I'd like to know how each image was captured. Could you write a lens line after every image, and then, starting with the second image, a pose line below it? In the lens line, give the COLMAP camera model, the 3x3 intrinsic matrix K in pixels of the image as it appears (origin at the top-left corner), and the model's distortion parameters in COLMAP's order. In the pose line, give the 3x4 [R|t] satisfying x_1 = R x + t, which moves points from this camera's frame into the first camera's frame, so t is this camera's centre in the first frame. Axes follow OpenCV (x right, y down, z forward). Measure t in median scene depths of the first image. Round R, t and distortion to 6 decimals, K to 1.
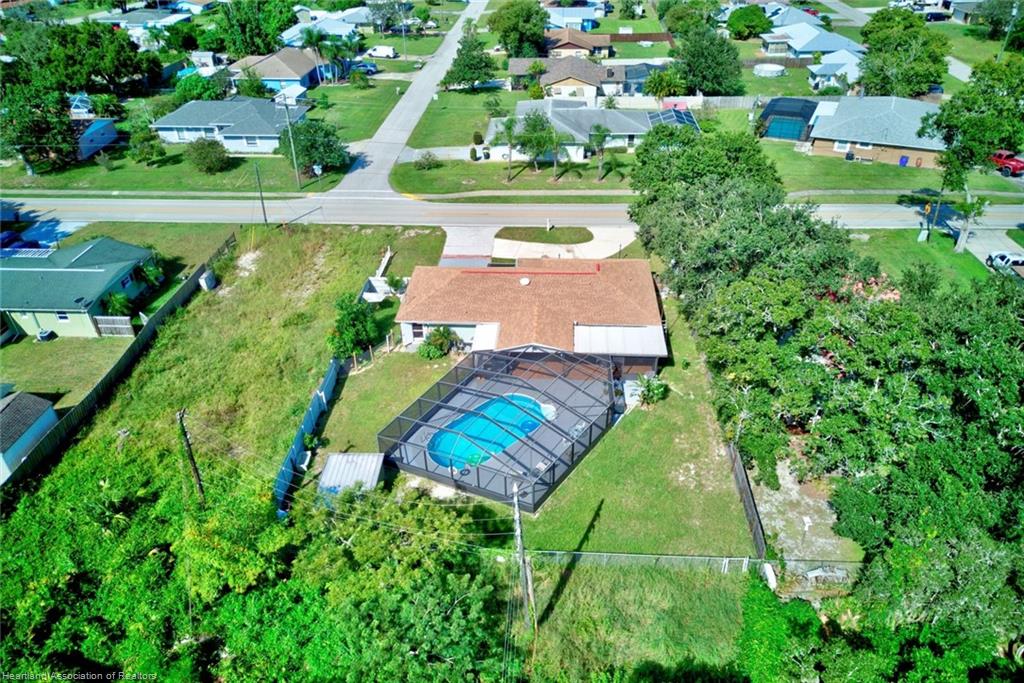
lens RADIAL K [[726.5, 0, 510.2], [0, 726.5, 342.1], [0, 0, 1]] dist [0.043977, -0.031261]
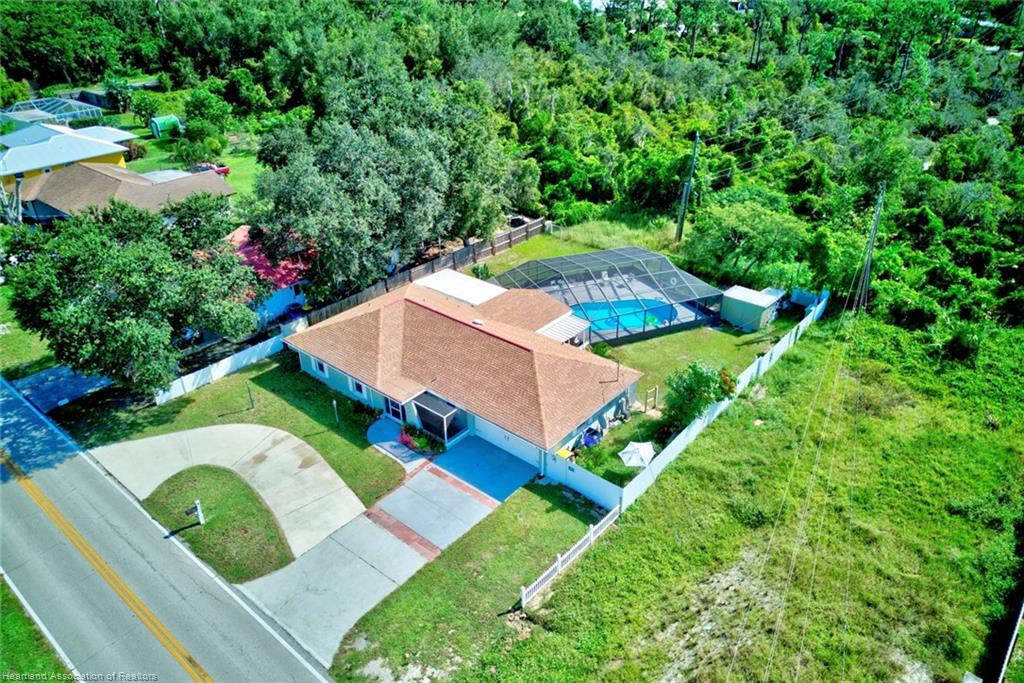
lens RADIAL K [[726.5, 0, 513.1], [0, 726.5, 340.7], [0, 0, 1]] dist [0.043977, -0.031261]
pose [[-0.800318, -0.268870, 0.535910, -0.303023], [0.347953, 0.519631, 0.780328, -0.468041], [-0.488282, 0.810983, -0.322316, 0.866494]]
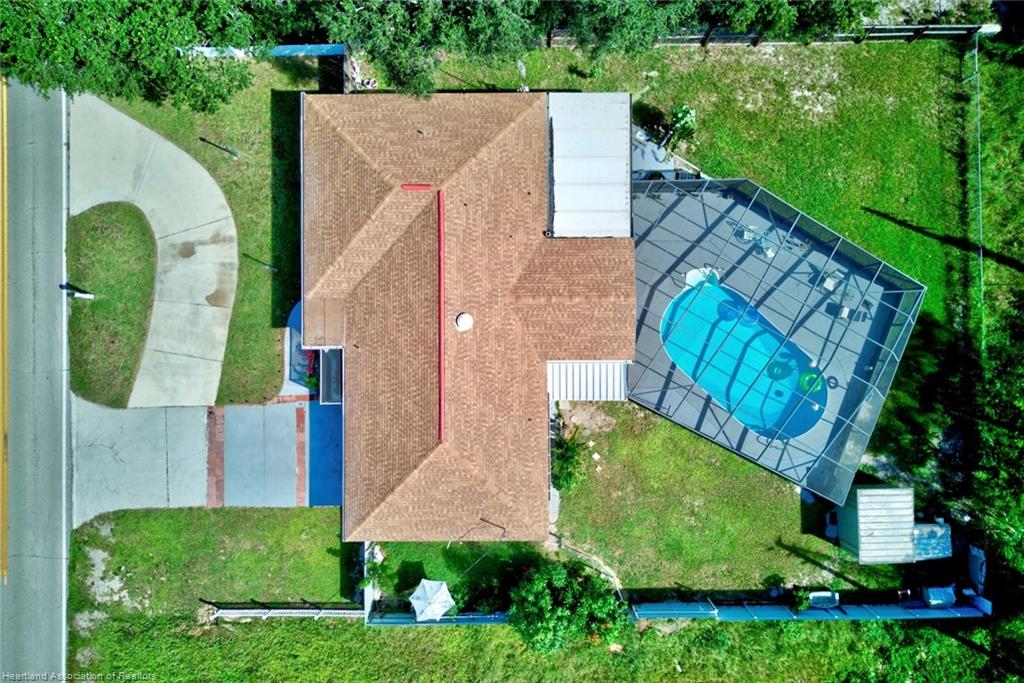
lens RADIAL K [[726.5, 0, 512.8], [0, 726.5, 337.0], [0, 0, 1]] dist [0.043977, -0.031261]
pose [[-0.071158, -0.997123, 0.026131, -0.005503], [0.555368, -0.017845, 0.831413, -0.360843], [-0.828555, 0.073674, 0.555040, 0.460643]]
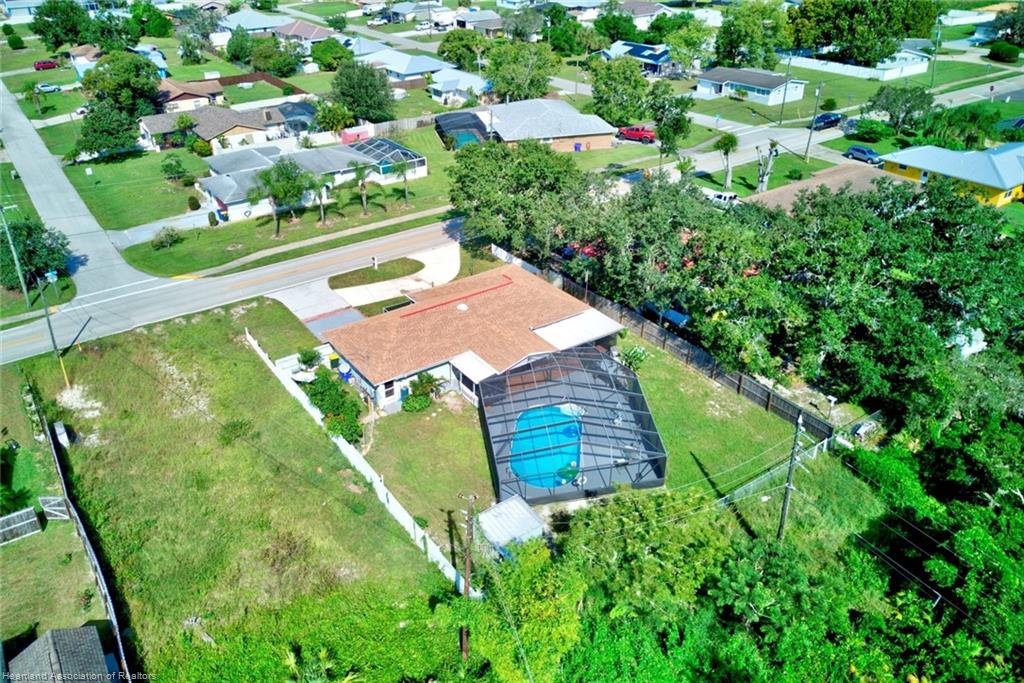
lens RADIAL K [[806.6, 0, 467.3], [0, 806.6, 276.8], [0, 0, 1]] dist [0.060329, -0.013199]
pose [[0.799918, -0.253247, 0.544056, -0.395871], [0.329965, 0.942859, -0.046262, -0.048465], [-0.501252, 0.216525, 0.837773, 0.036819]]
